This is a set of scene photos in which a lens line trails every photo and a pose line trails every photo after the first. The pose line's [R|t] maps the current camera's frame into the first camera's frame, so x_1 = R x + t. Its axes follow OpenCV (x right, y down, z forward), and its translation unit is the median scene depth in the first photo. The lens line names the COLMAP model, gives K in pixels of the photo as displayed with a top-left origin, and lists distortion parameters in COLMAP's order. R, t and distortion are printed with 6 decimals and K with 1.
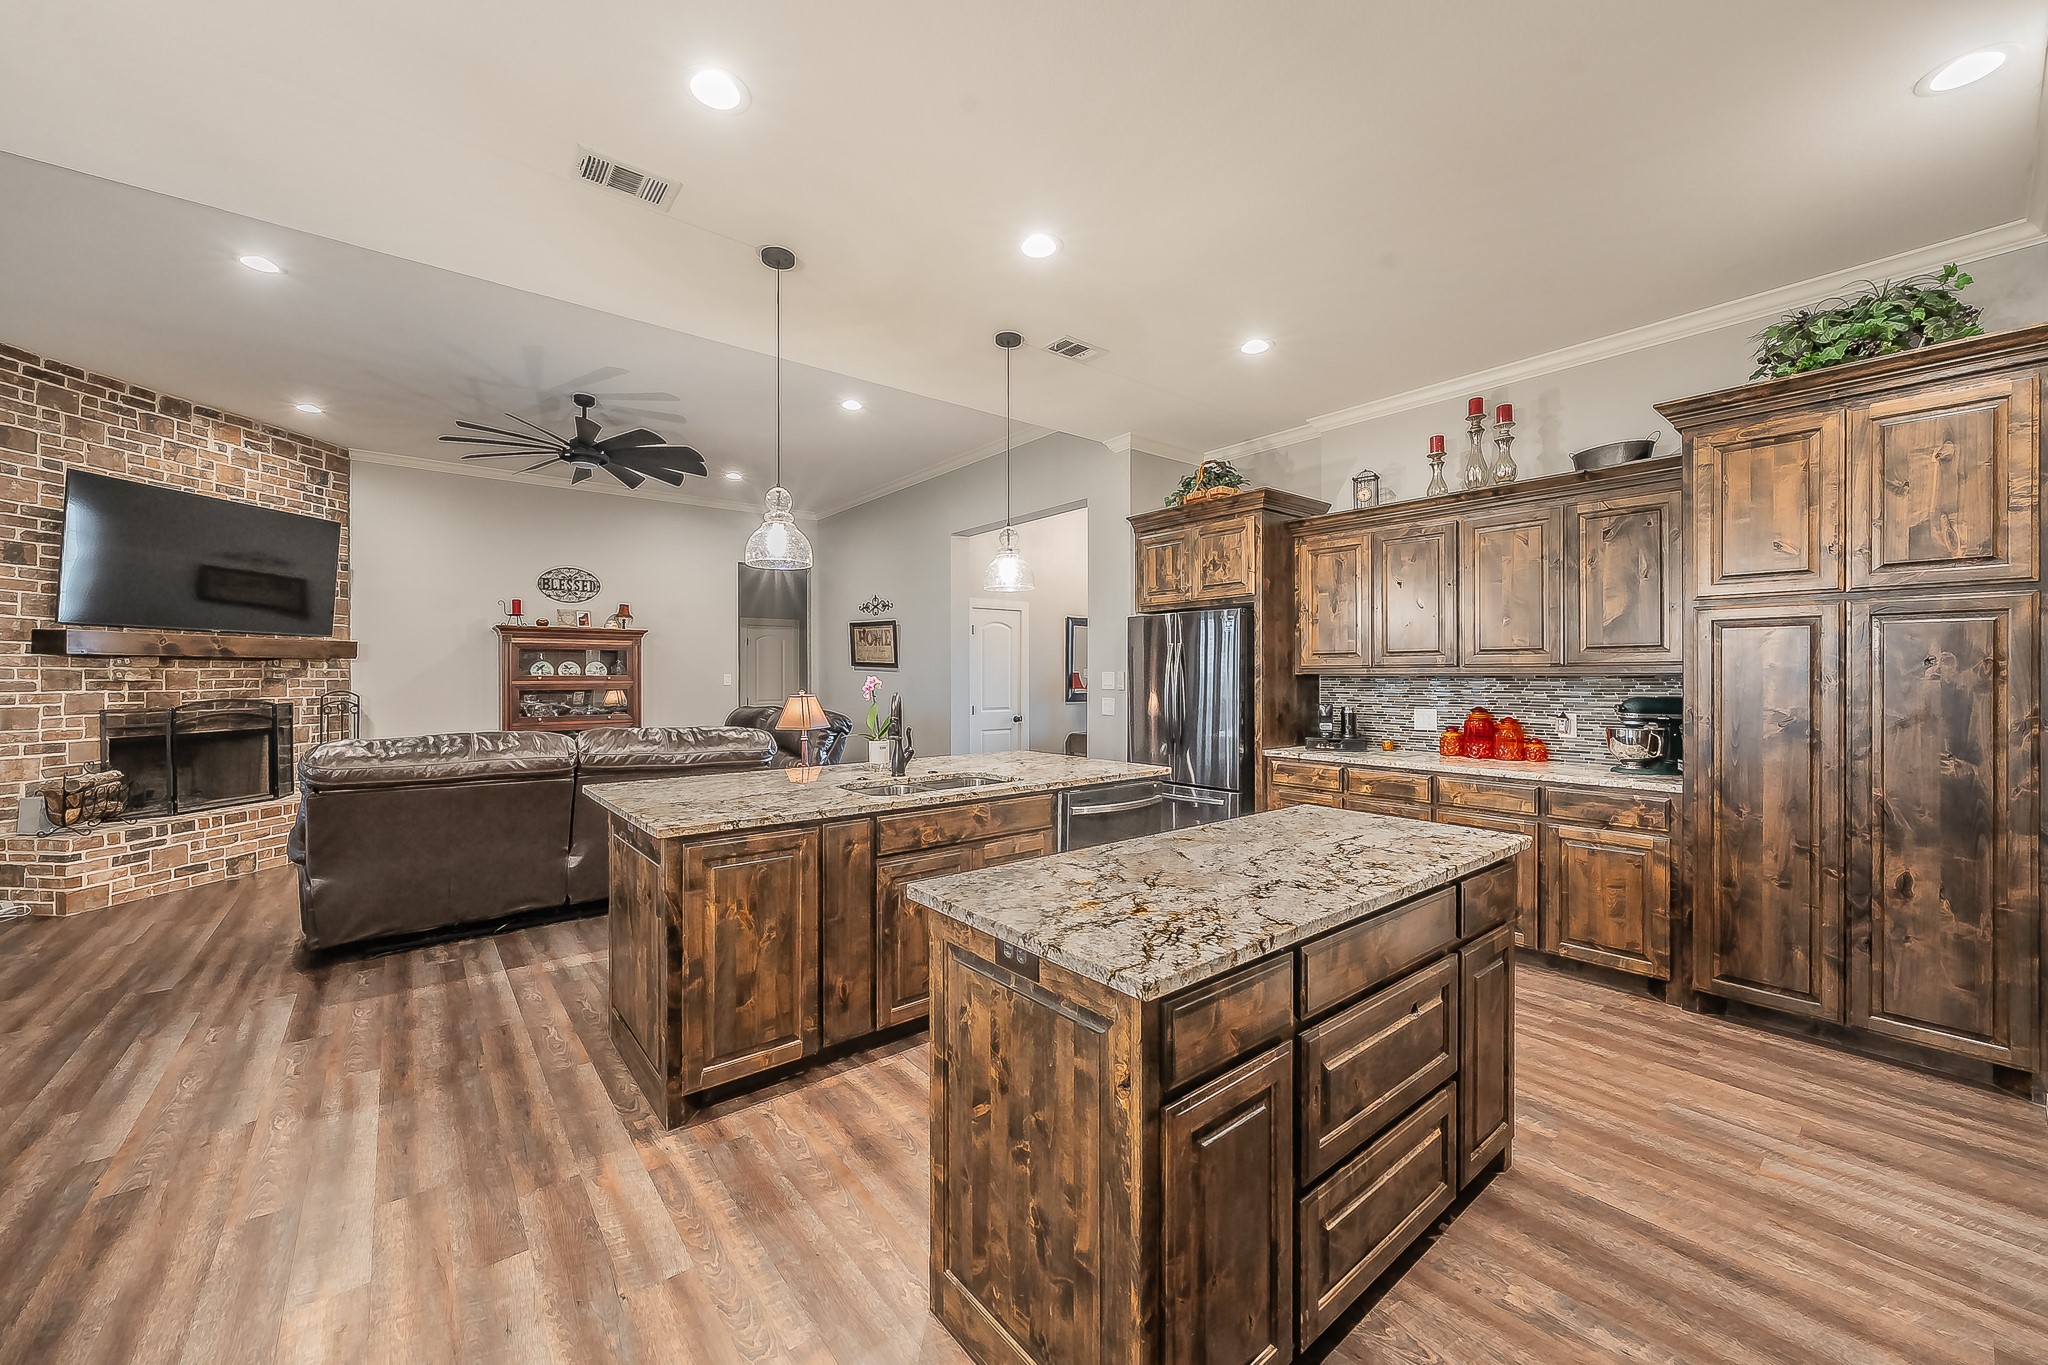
lens RADIAL K [[761.7, 0, 1000.8], [0, 761.7, 677.1], [0, 0, 1]] dist [-0.002640, -0.000423]
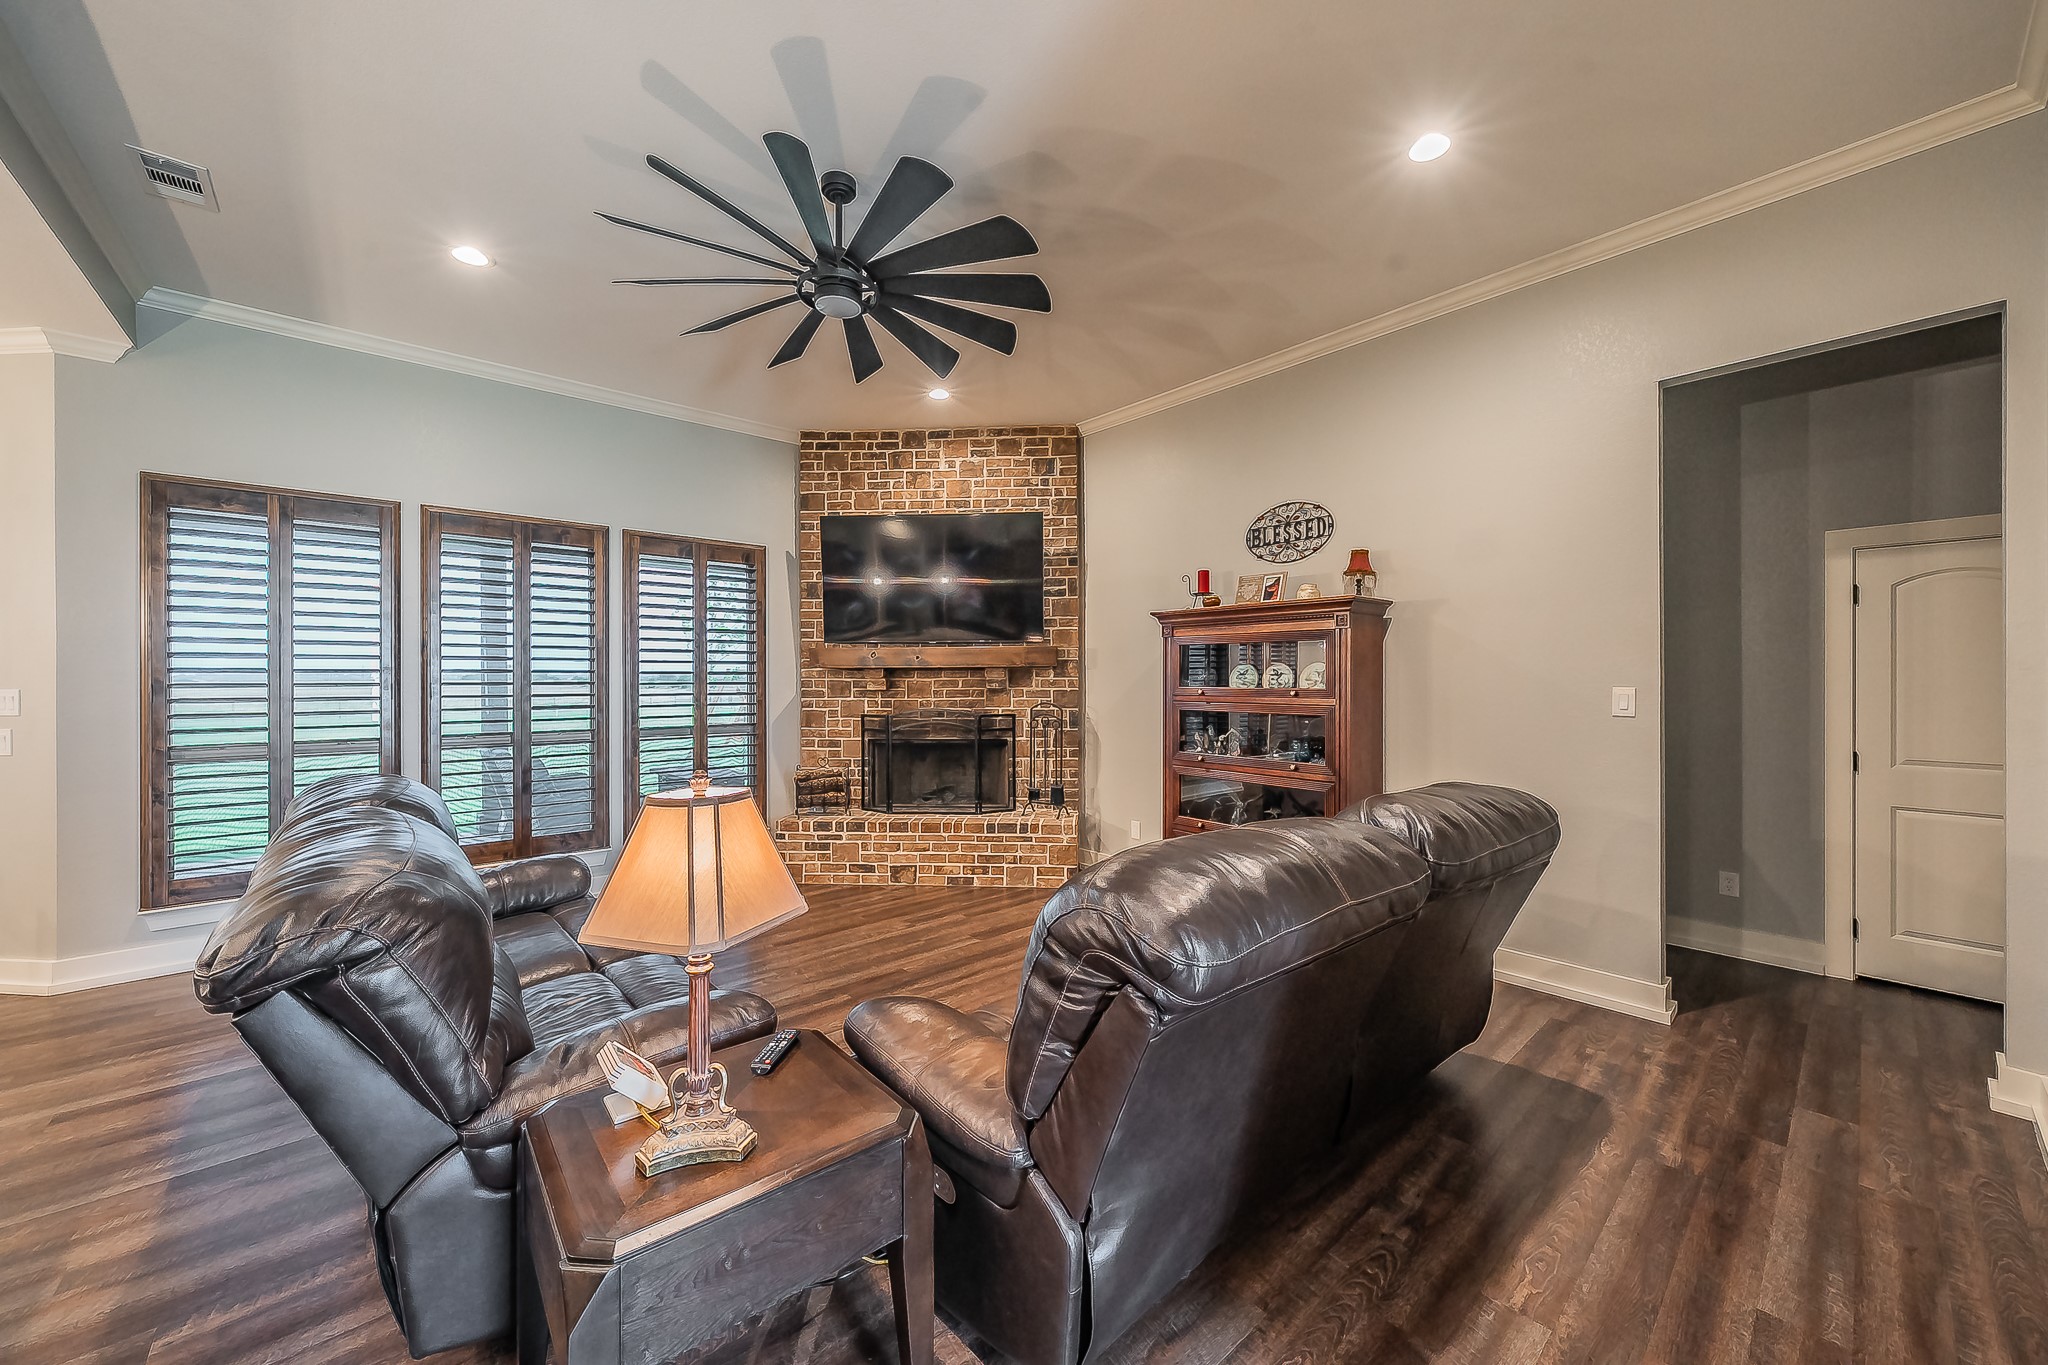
lens RADIAL K [[740.7, 0, 1024.0], [0, 740.7, 682.5], [0, 0, 1]] dist [-0.011719, -0.000209]
pose [[0.061876, 0.009047, -0.998043, -0.016499], [0.000149, 0.999959, 0.009073, -0.016416], [0.998084, -0.000710, 0.061872, 1.143847]]
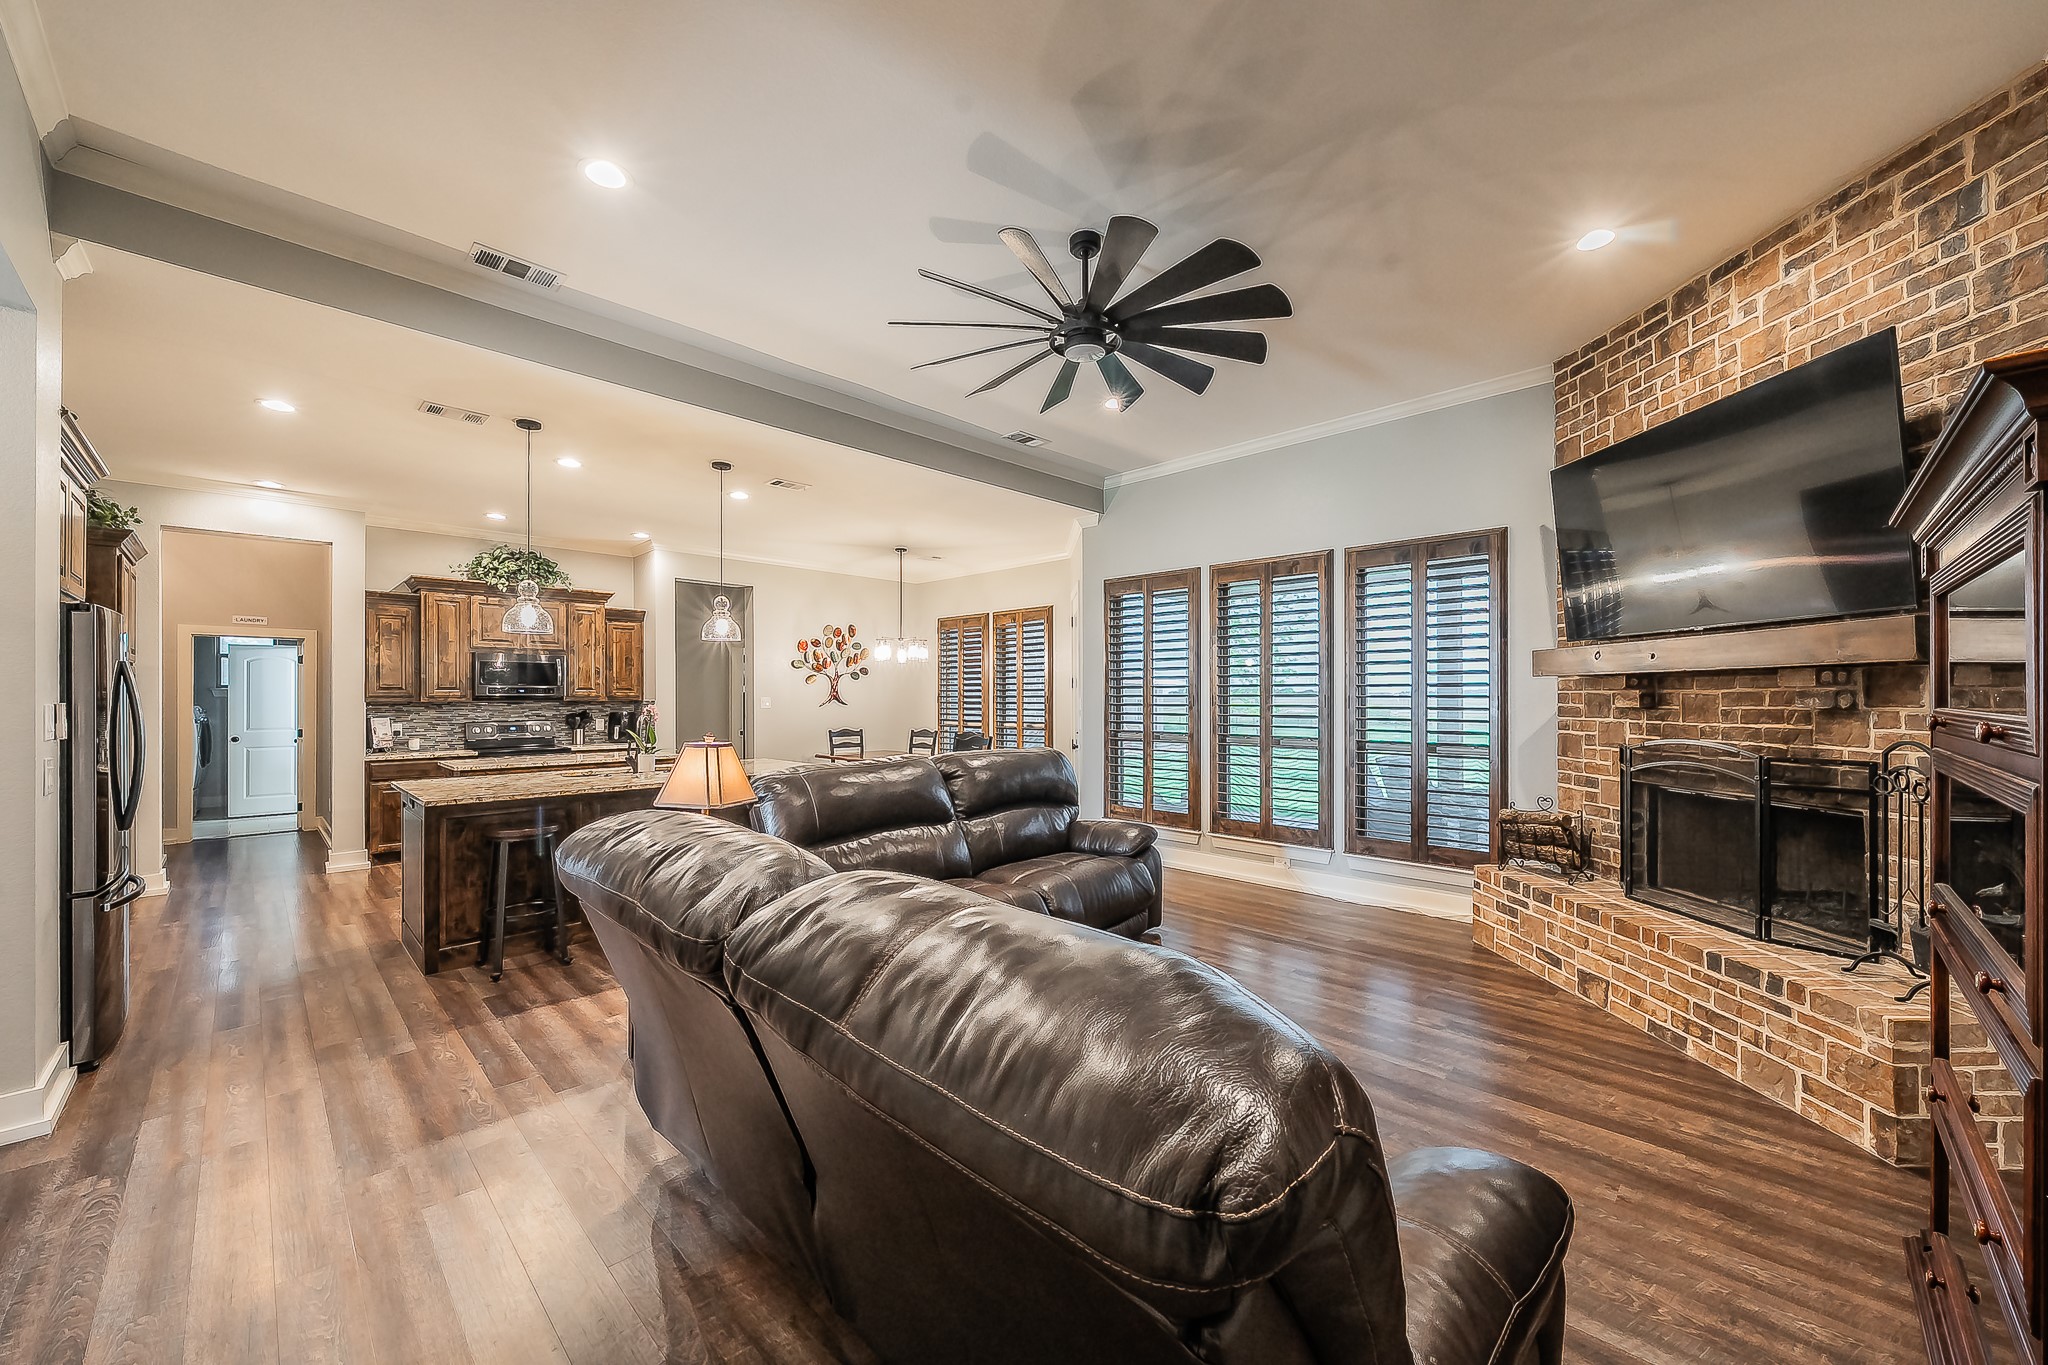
lens RADIAL K [[765.2, 0, 1002.1], [0, 765.2, 690.6], [0, 0, 1]] dist [0.000596, 0.000098]
pose [[-0.993324, 0.004637, -0.115266, -0.431585], [0.005119, 0.999979, -0.003887, -0.012287], [0.115245, -0.004451, -0.993327, 1.670968]]
